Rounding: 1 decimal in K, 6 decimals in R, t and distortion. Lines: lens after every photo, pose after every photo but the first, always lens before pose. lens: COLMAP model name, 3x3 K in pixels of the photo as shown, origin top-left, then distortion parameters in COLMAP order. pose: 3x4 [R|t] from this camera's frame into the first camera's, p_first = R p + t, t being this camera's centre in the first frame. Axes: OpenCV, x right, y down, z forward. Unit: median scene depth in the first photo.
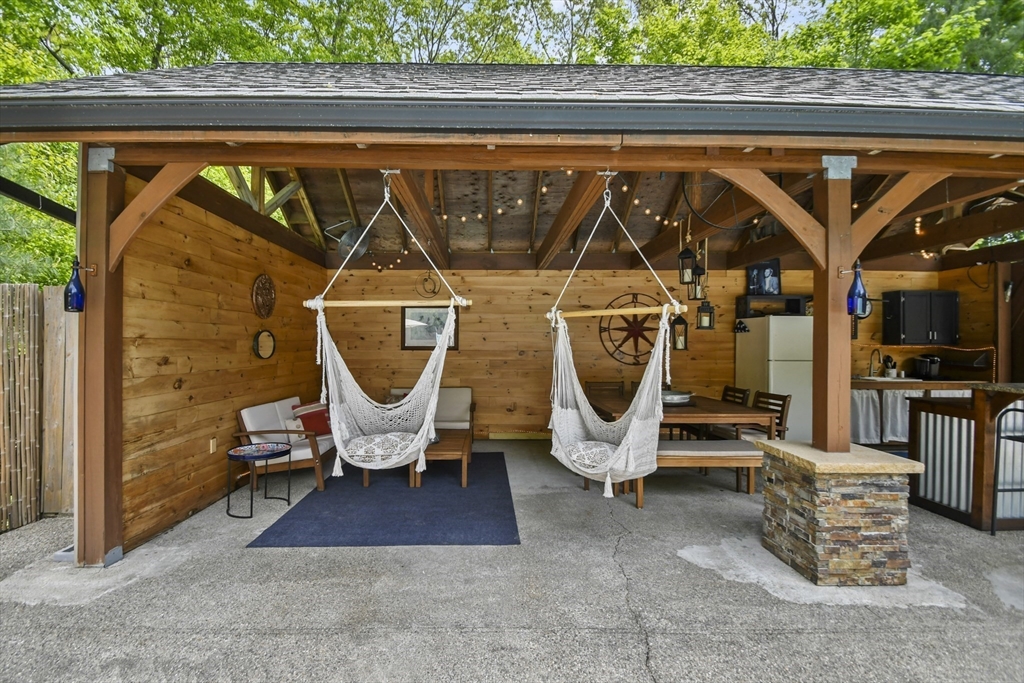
lens RADIAL K [[454.7, 0, 508.3], [0, 454.7, 345.0], [0, 0, 1]] dist [0.000565, -0.000171]
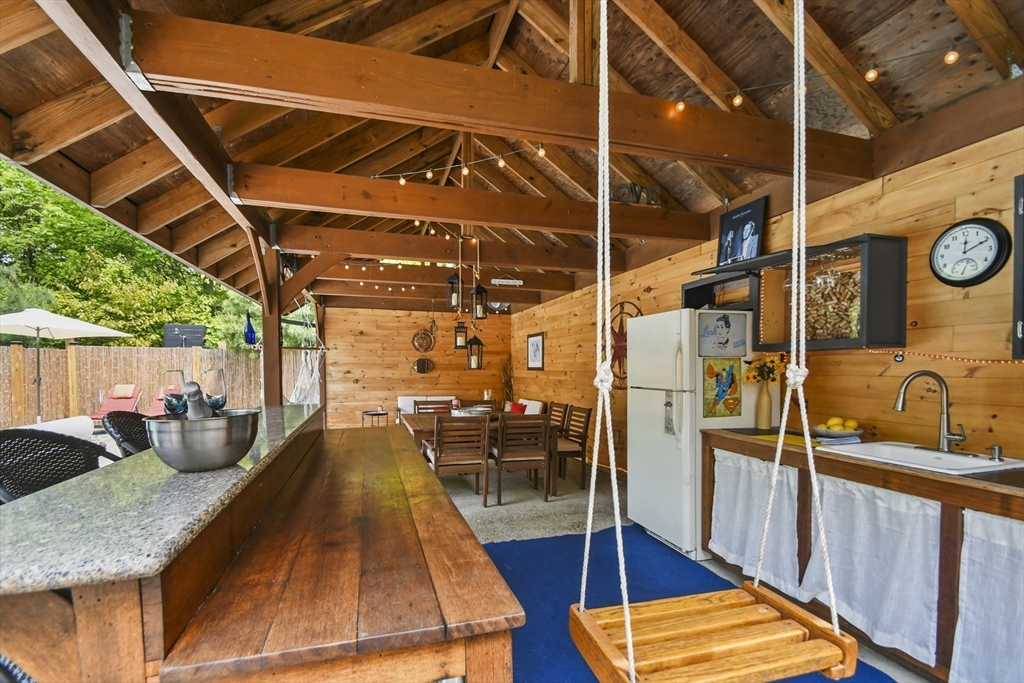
lens RADIAL K [[454.7, 0, 493.8], [0, 454.7, 374.1], [0, 0, 1]] dist [0.000565, -0.000171]
pose [[0.258724, 0.013016, -0.965864, 1.639639], [-0.002676, 0.999915, 0.012758, 0.009380], [0.965948, -0.000716, 0.258737, 0.915014]]
